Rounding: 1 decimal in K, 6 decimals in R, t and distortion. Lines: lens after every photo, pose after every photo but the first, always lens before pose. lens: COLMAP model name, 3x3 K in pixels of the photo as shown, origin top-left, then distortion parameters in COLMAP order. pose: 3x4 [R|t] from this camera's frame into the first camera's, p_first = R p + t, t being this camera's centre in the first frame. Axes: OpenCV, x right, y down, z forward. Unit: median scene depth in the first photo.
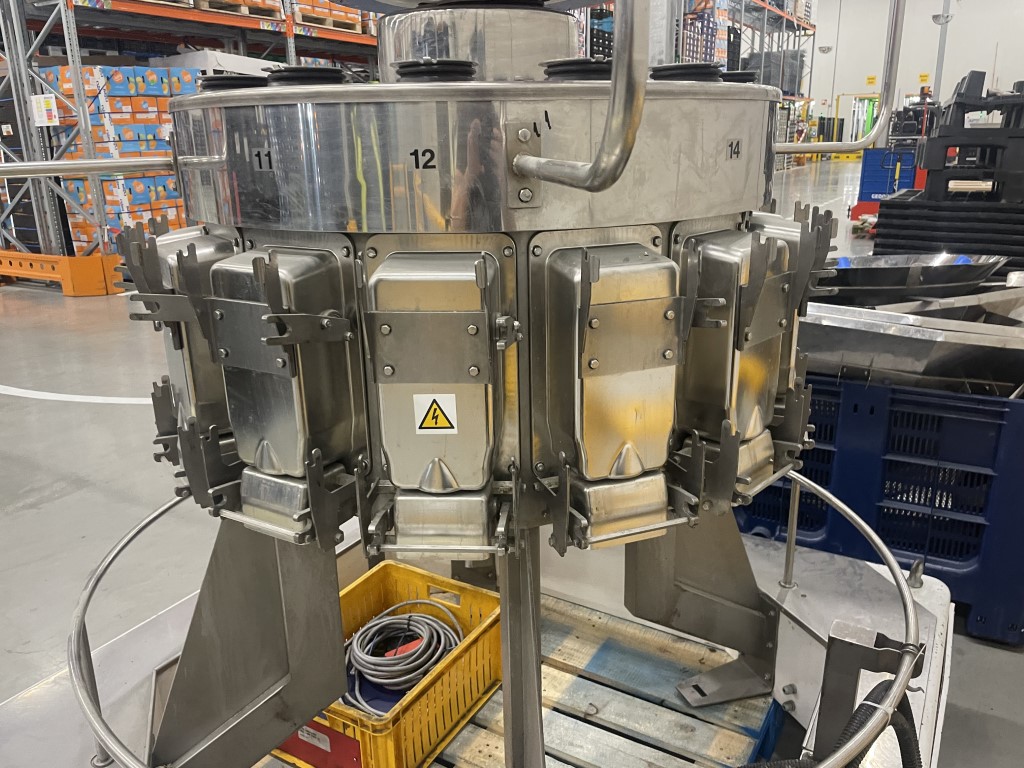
lens RADIAL K [[792.0, 0, 522.1], [0, 792.0, 369.1], [0, 0, 1]] dist [0.064677, -0.093662]
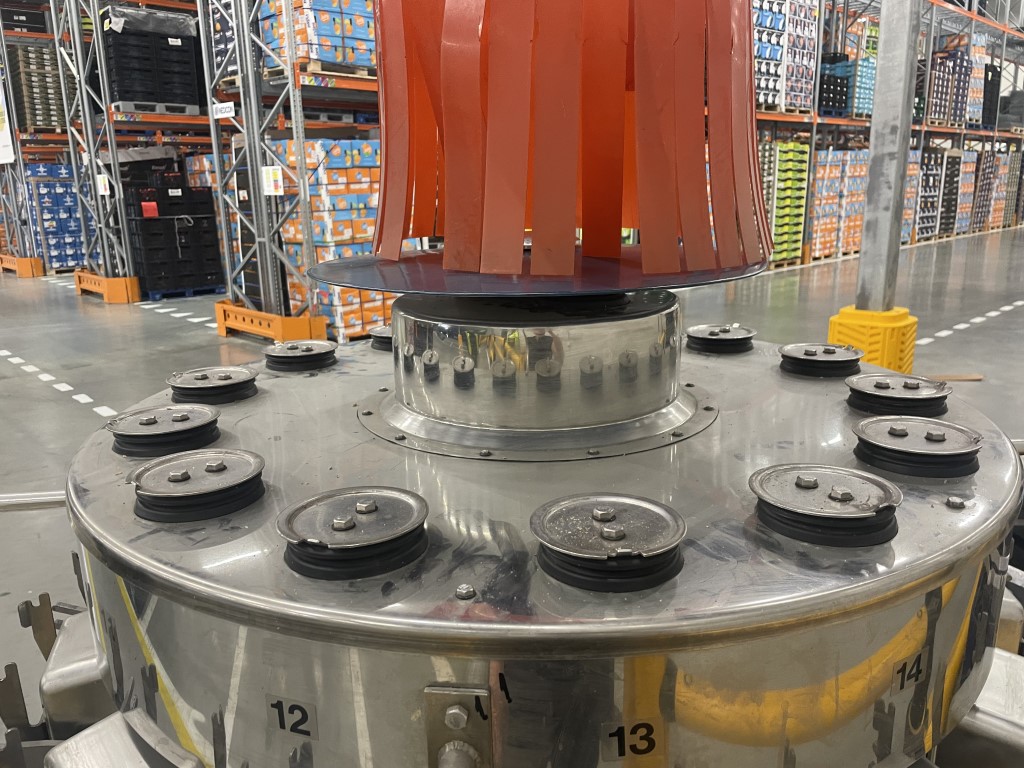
lens RADIAL K [[792.0, 0, 518.3], [0, 792.0, 370.4], [0, 0, 1]] dist [0.064677, -0.093662]
pose [[0.963824, 0.063240, -0.258930, 0.074975], [-0.073723, 0.996798, -0.030969, -0.231284], [0.256143, 0.048938, 0.965399, 0.219870]]
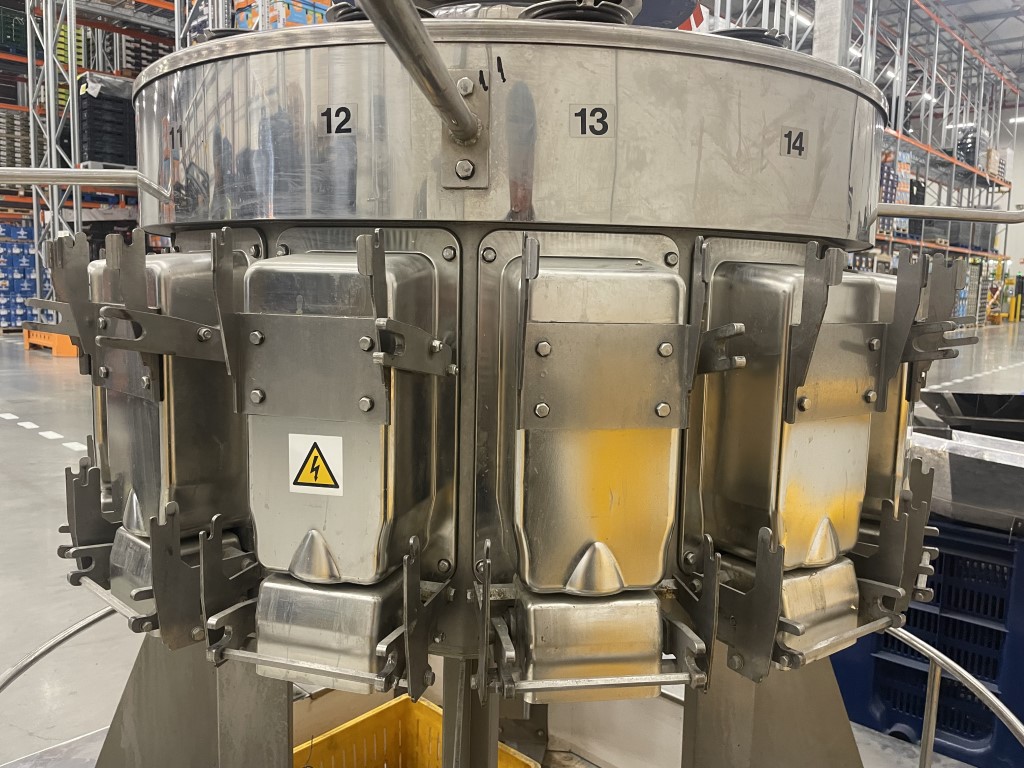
lens RADIAL K [[792.0, 0, 512.3], [0, 792.0, 367.6], [0, 0, 1]] dist [0.064677, -0.093662]
pose [[0.974970, 0.063726, -0.213007, 0.098094], [-0.100184, 0.981190, -0.165016, 0.033852], [0.198484, 0.182225, 0.963015, 0.159330]]
